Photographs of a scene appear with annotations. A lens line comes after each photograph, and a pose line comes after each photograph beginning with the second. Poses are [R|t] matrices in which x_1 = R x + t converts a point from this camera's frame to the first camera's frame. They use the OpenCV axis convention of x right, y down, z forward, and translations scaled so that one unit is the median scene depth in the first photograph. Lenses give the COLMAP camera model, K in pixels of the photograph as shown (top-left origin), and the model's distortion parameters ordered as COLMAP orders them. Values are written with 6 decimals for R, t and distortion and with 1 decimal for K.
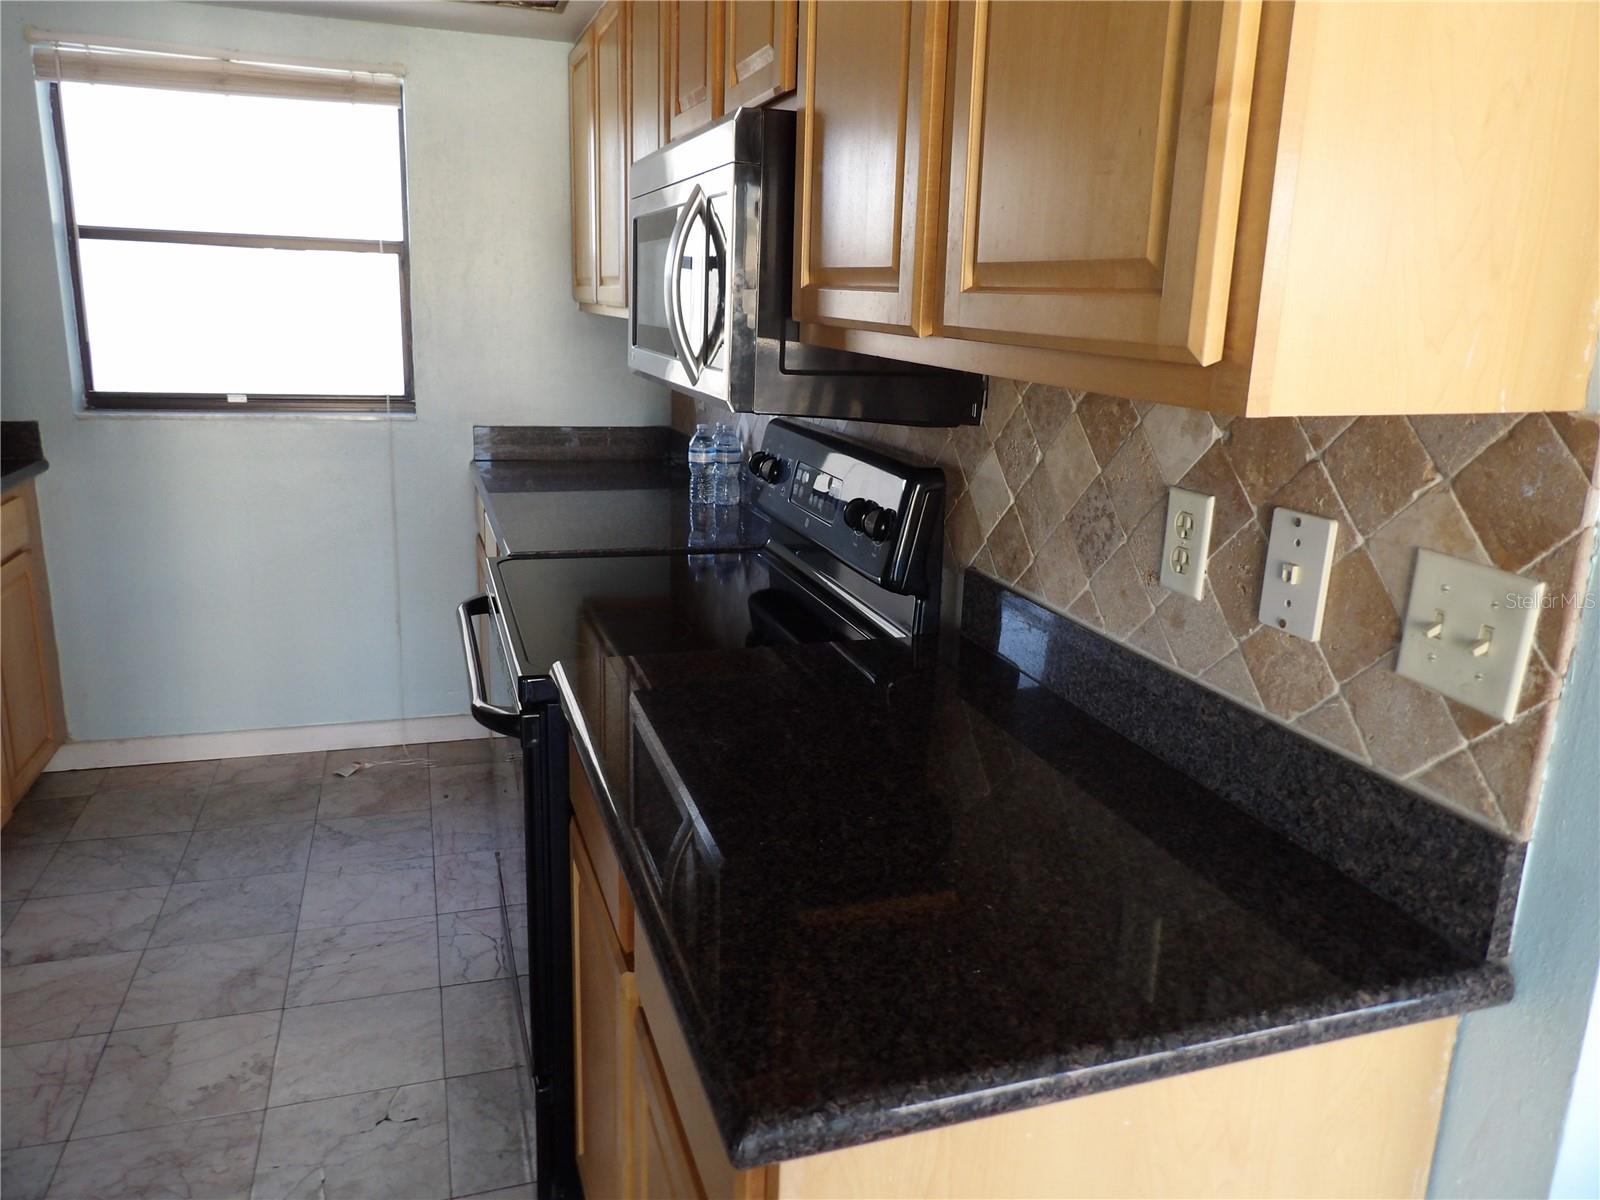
lens RADIAL K [[1148.5, 0, 790.3], [0, 1148.5, 589.8], [0, 0, 1]] dist [-0.025879, 0.035886]
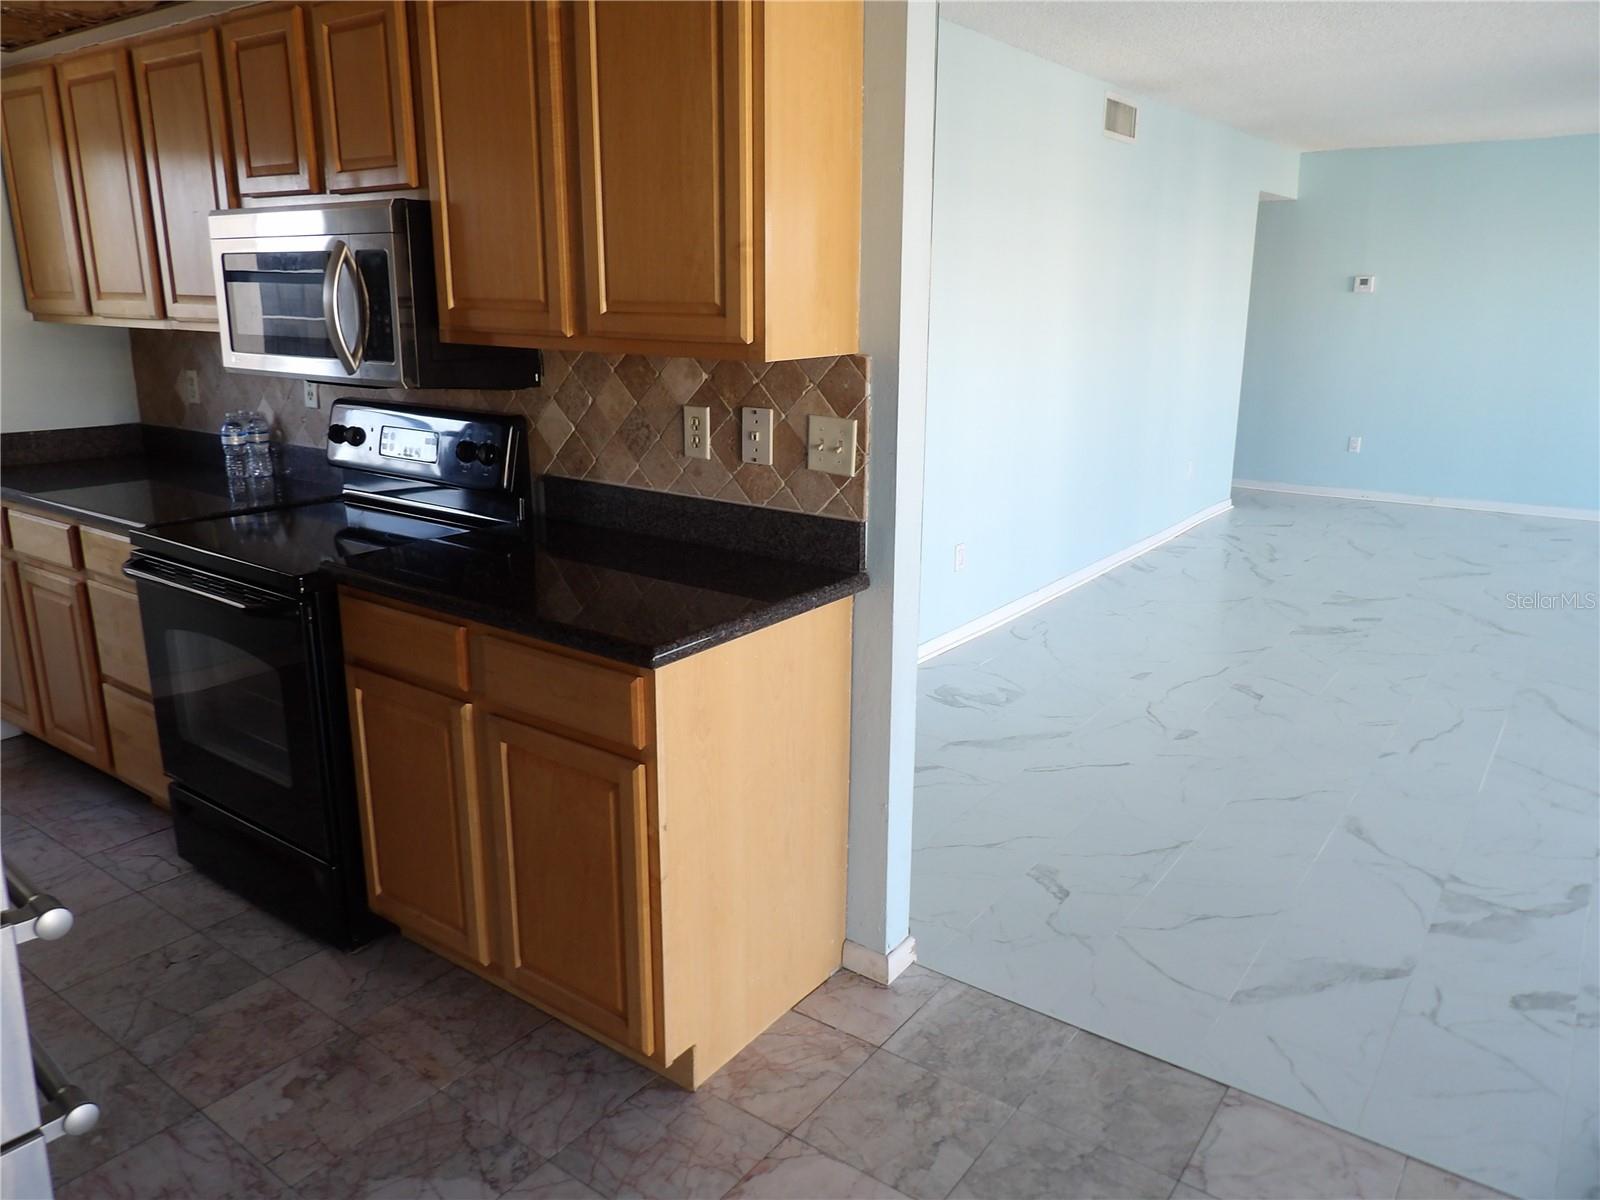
lens RADIAL K [[1148.5, 0, 790.5], [0, 1148.5, 593.6], [0, 0, 1]] dist [-0.025879, 0.035886]
pose [[0.814682, -0.173057, 0.553485, -0.339308], [0.160379, 0.984445, 0.071741, 0.059271], [-0.557290, 0.030322, 0.829764, -0.372992]]
